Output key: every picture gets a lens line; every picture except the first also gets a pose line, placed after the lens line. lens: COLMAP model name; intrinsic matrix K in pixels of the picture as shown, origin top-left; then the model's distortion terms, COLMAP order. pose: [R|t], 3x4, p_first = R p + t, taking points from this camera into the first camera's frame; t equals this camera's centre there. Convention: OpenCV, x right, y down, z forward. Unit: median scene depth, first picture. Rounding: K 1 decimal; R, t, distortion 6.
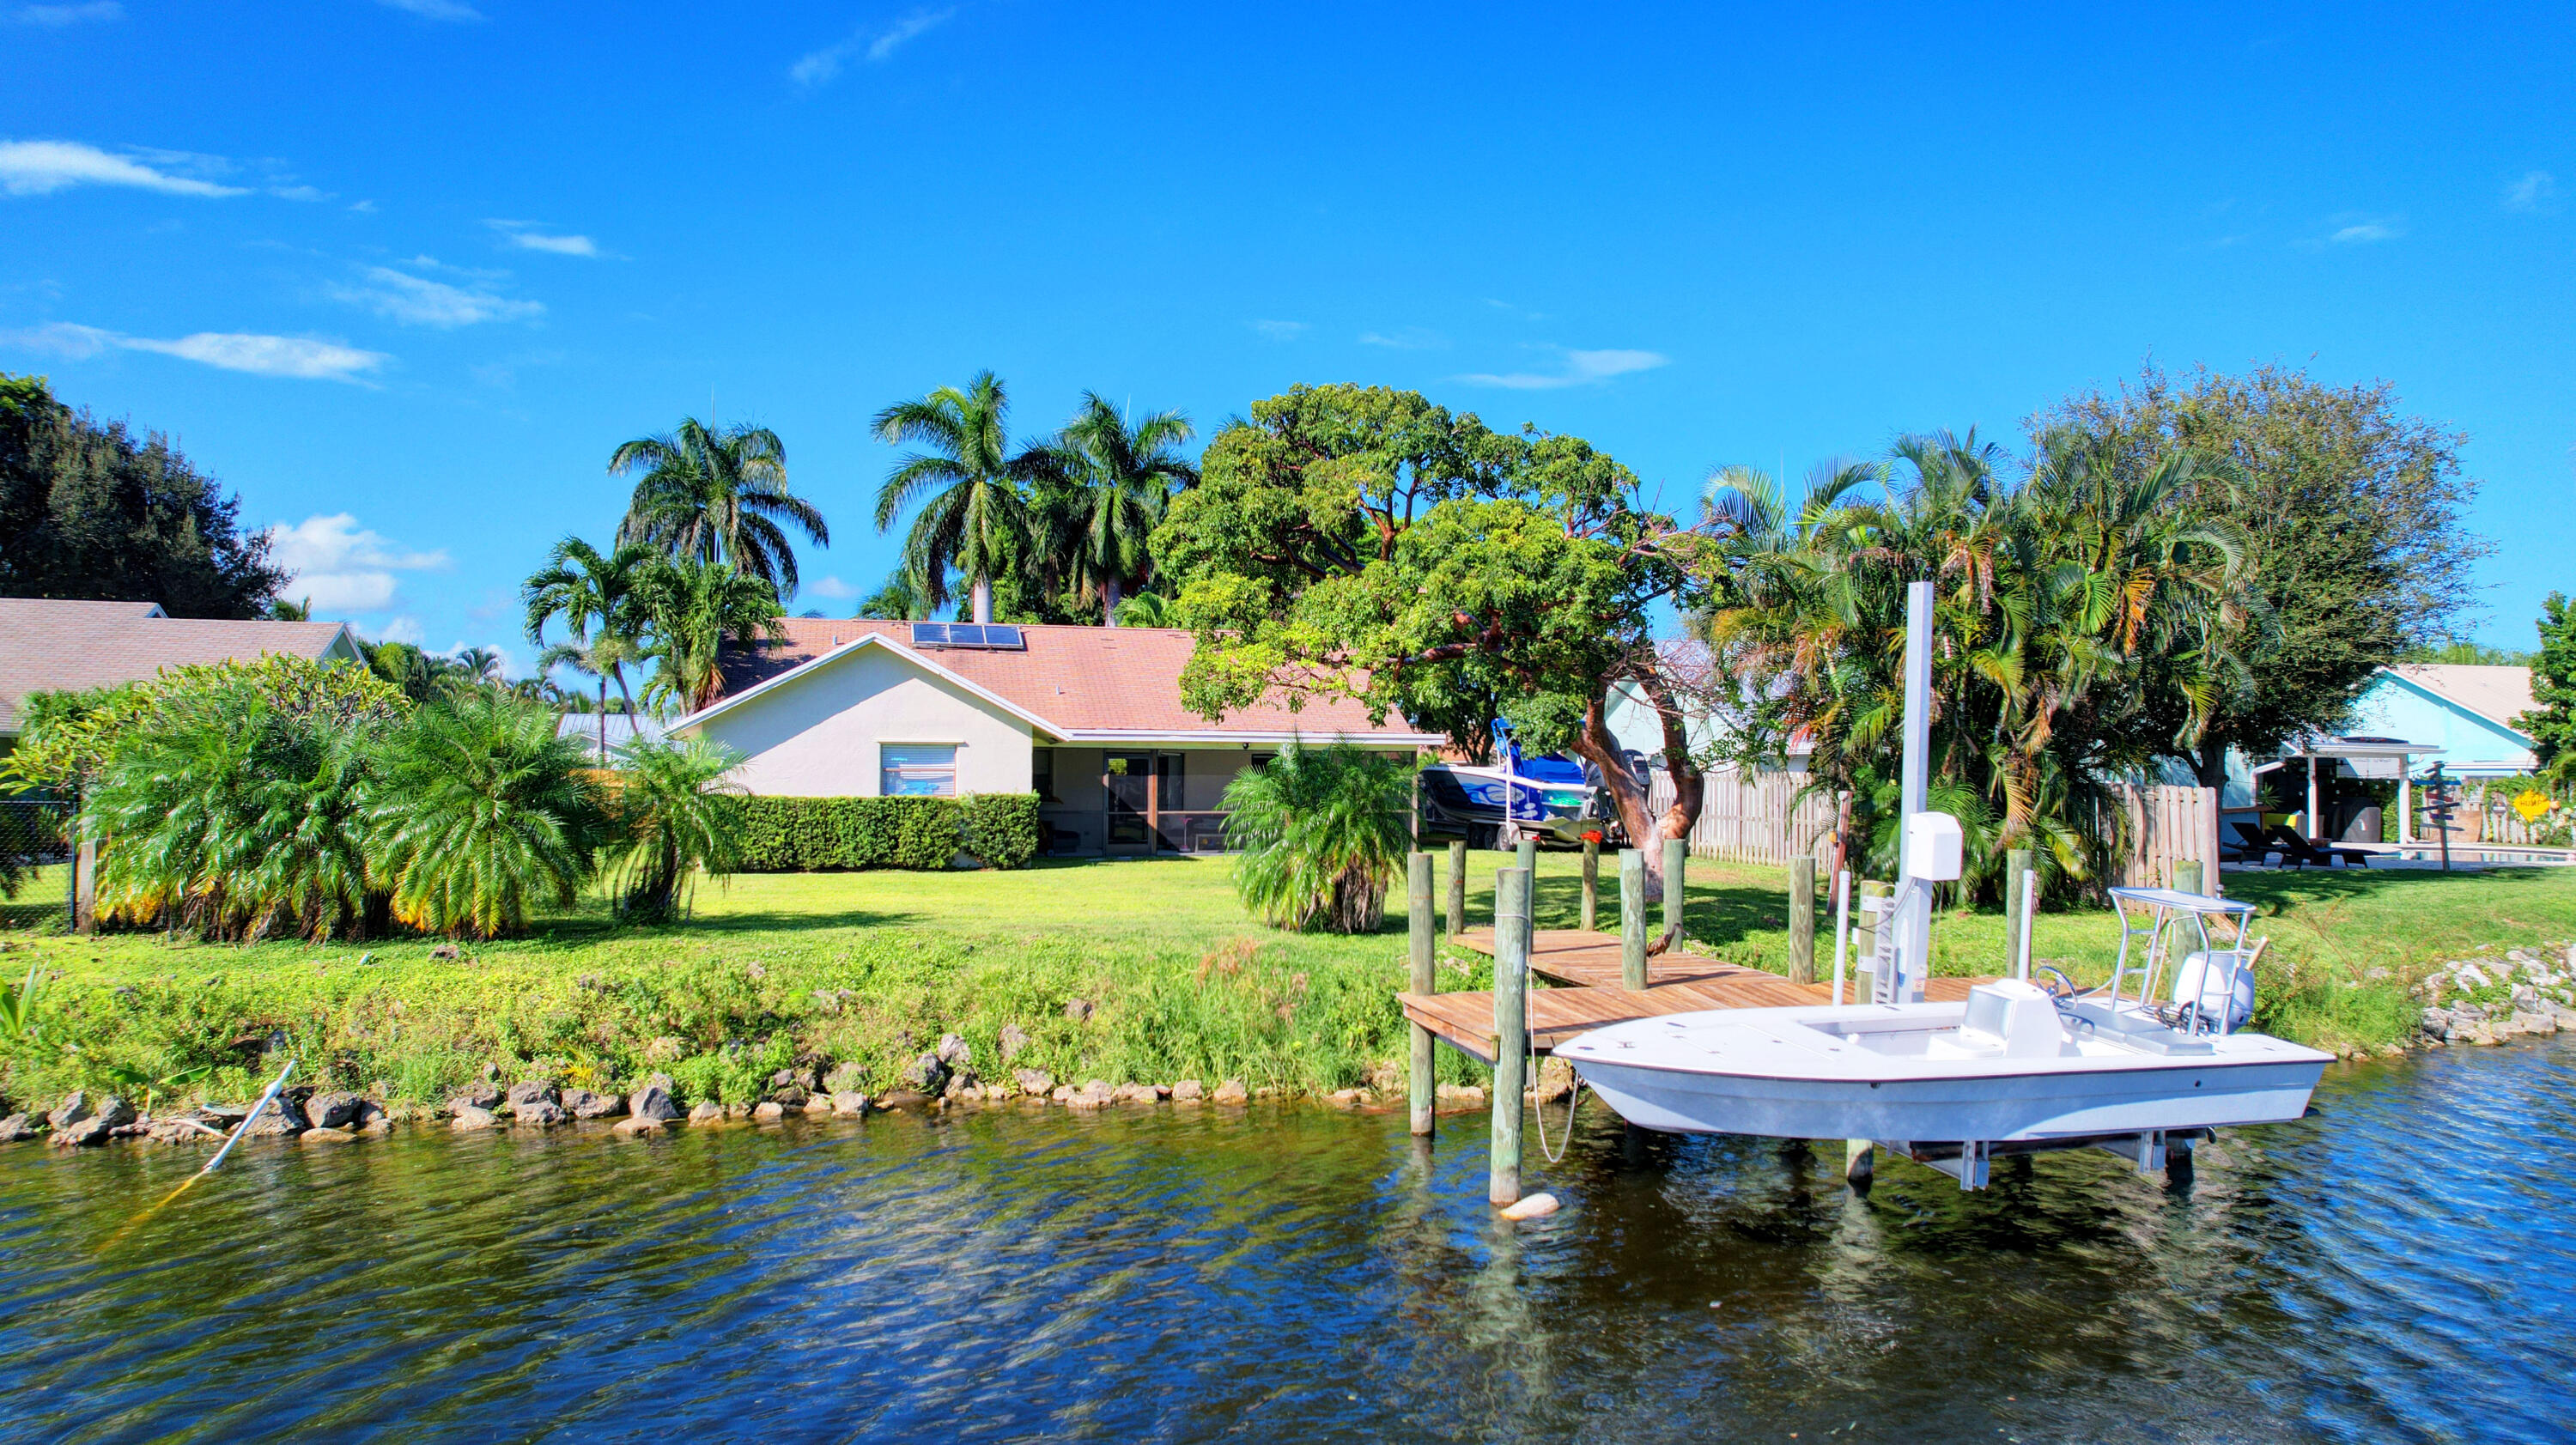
lens RADIAL K [[1597.4, 0, 1288.0], [0, 1597.4, 722.5], [0, 0, 1]] dist [-0.053342, 0.050149]
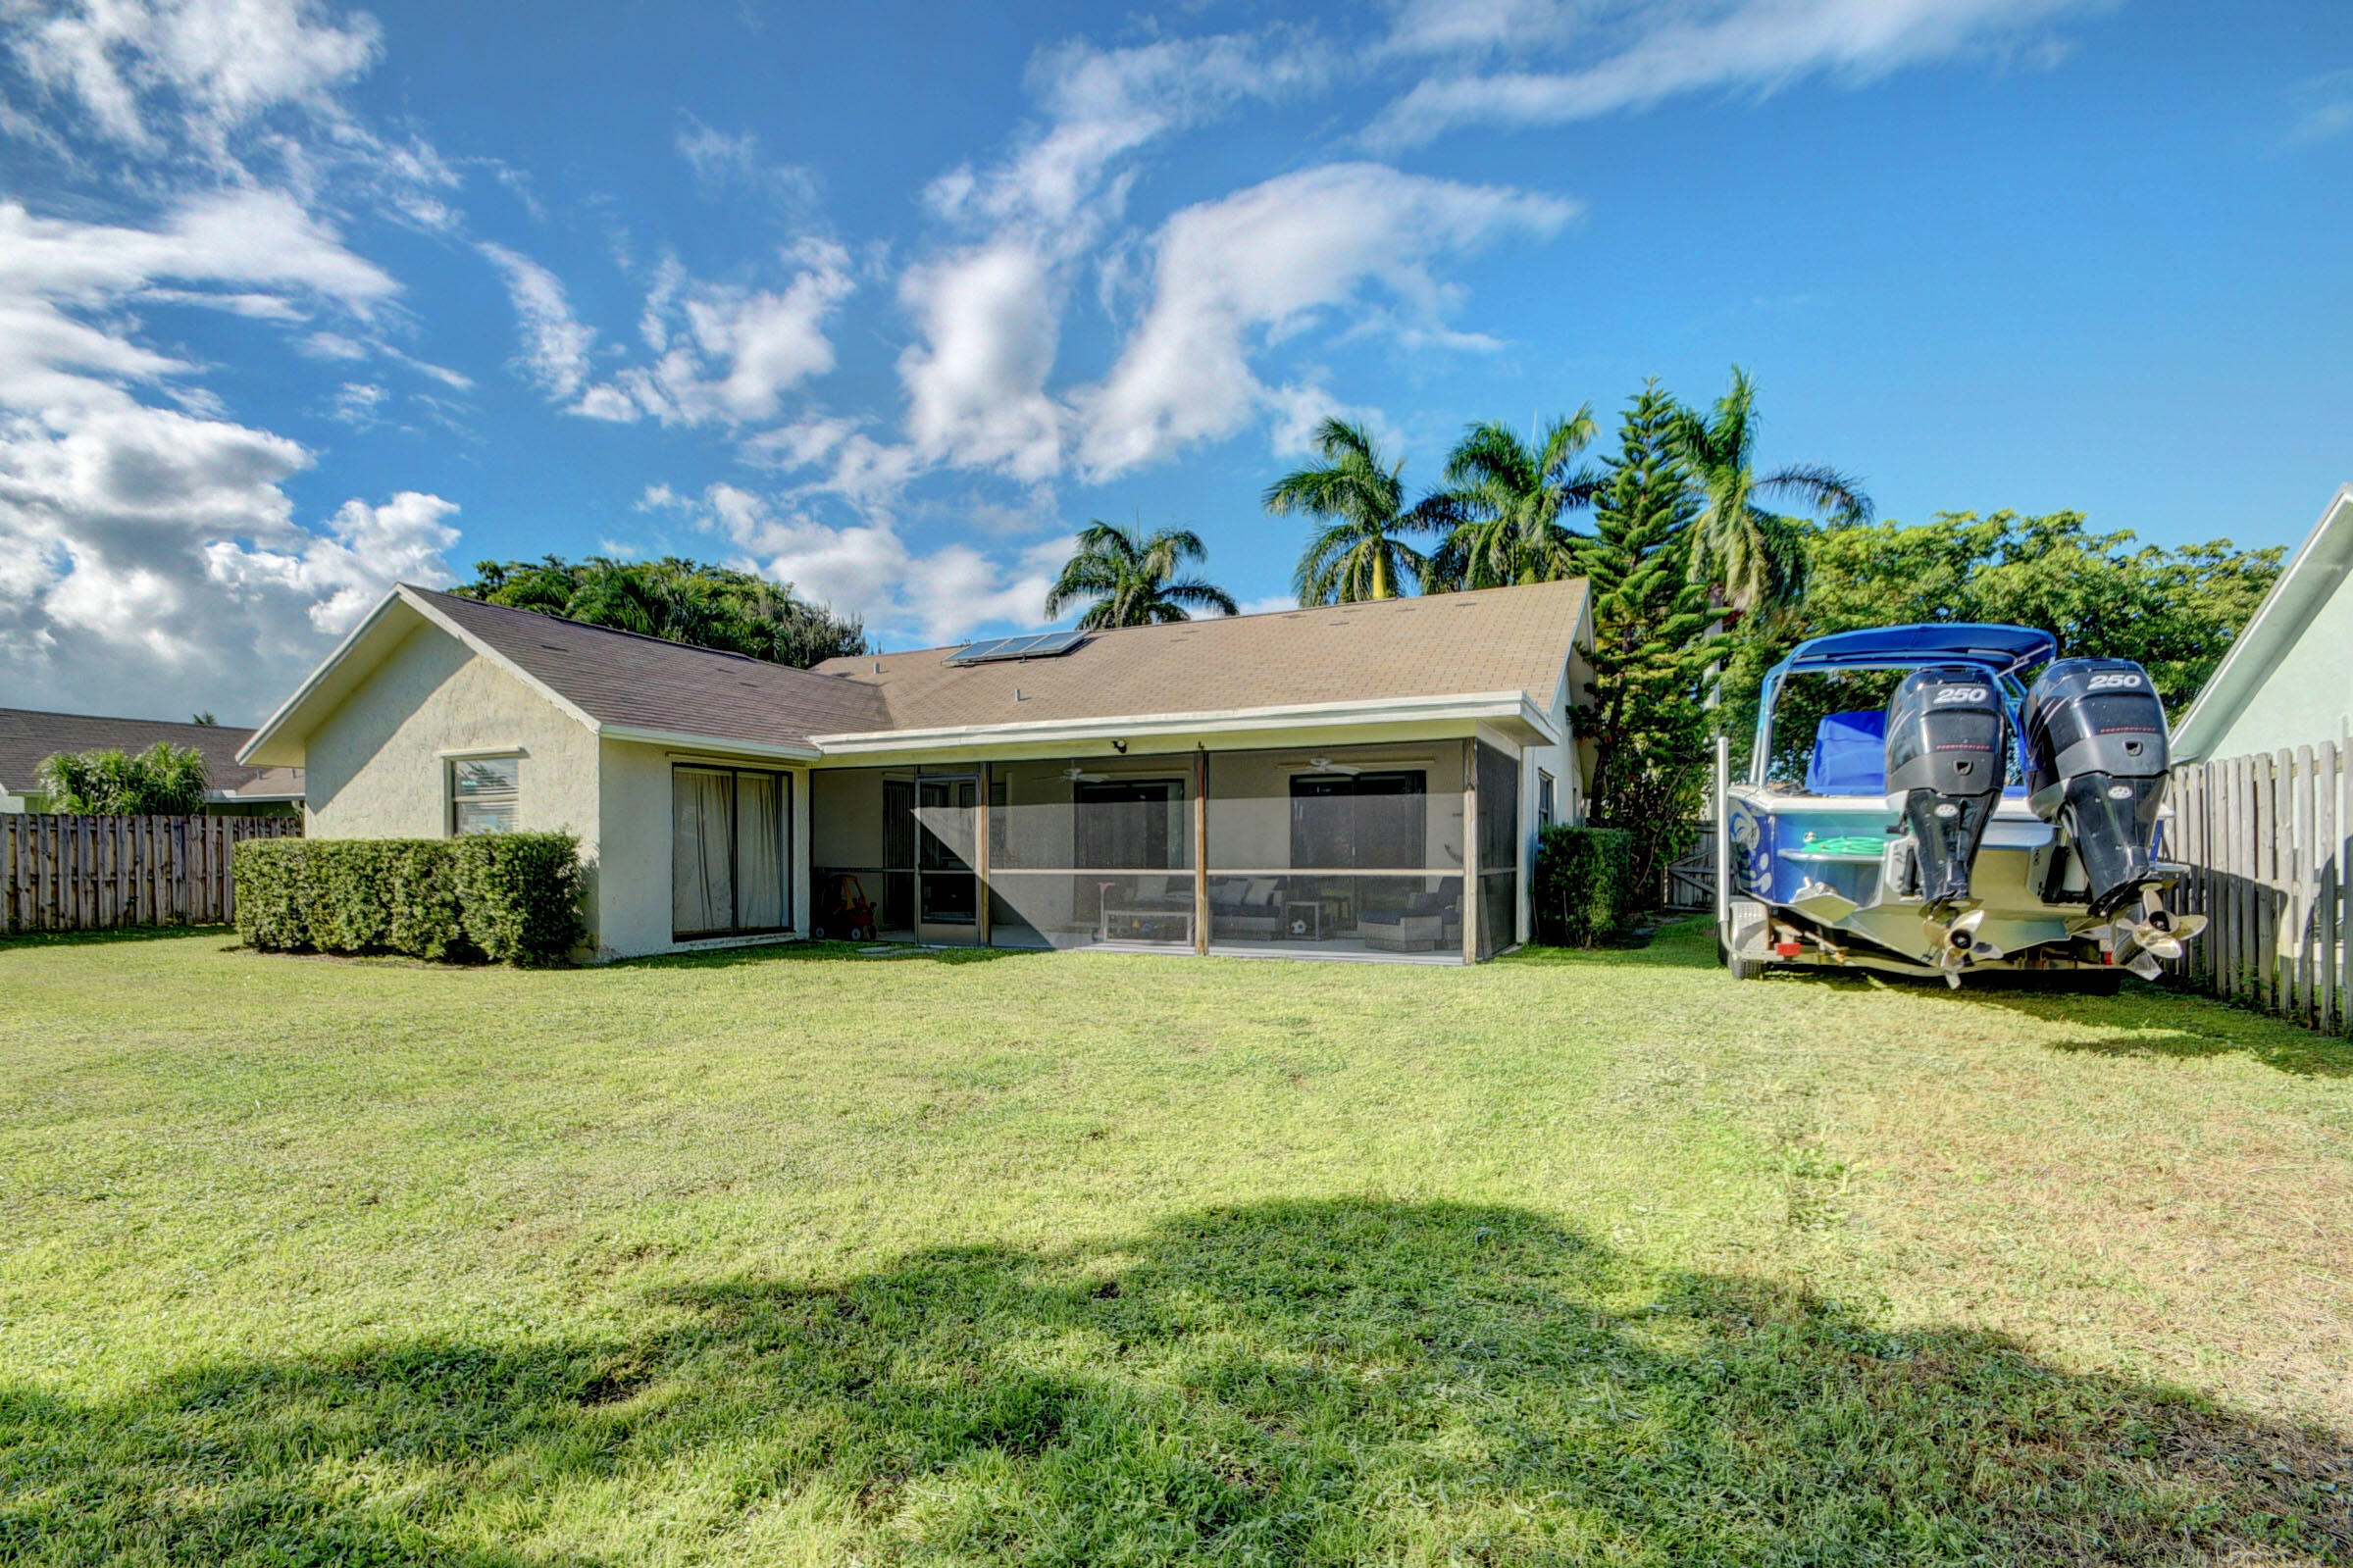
lens RADIAL K [[1028.8, 0, 1169.5], [0, 1028.8, 852.9], [0, 0, 1]] dist [0.019221, -0.019076]
pose [[0.760029, -0.006747, -0.649854, 0.239707], [0.026430, 0.999440, 0.020534, 0.049946], [0.649351, -0.032782, 0.759782, 0.864195]]
